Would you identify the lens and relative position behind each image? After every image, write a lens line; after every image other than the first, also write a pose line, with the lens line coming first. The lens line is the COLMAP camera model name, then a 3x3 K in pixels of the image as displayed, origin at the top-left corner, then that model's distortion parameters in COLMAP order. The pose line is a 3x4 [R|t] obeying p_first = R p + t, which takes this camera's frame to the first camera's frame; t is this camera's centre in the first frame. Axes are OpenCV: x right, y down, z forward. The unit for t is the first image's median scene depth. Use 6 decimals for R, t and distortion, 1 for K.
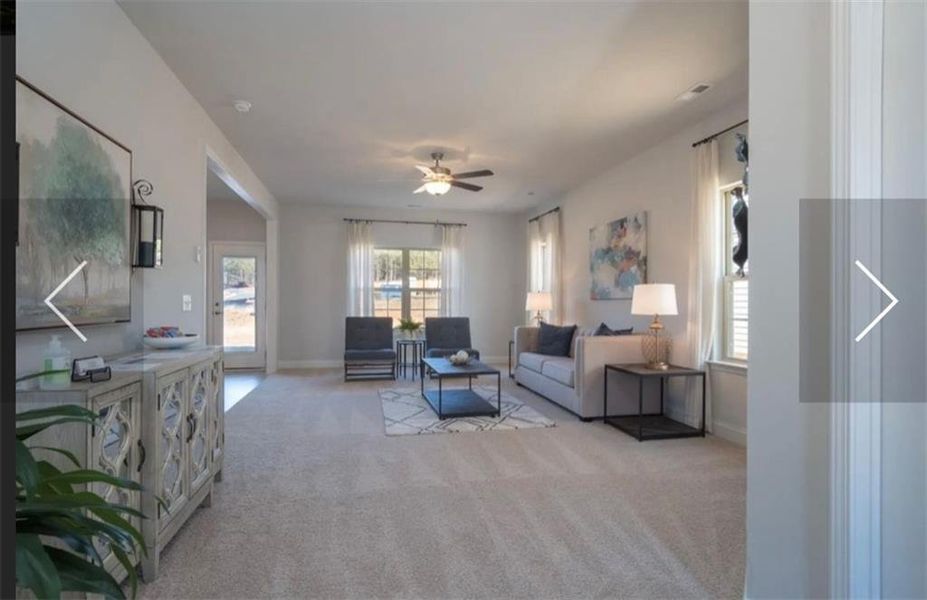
lens RADIAL K [[510.8, 0, 463.8], [0, 510.8, 300.0], [0, 0, 1]] dist [-0.025870, -0.000697]
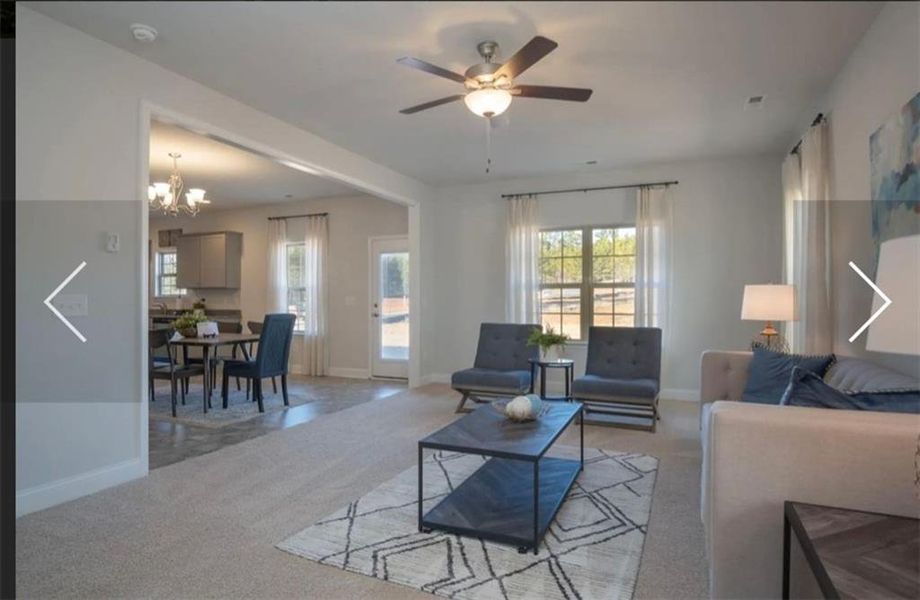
lens RADIAL K [[507.0, 0, 464.1], [0, 507.0, 297.3], [0, 0, 1]] dist [-0.025870, -0.000697]
pose [[0.799170, -0.006447, -0.601070, 0.175744], [0.002325, 0.999968, -0.007634, 0.000005], [0.601100, 0.004703, 0.799160, 0.358614]]
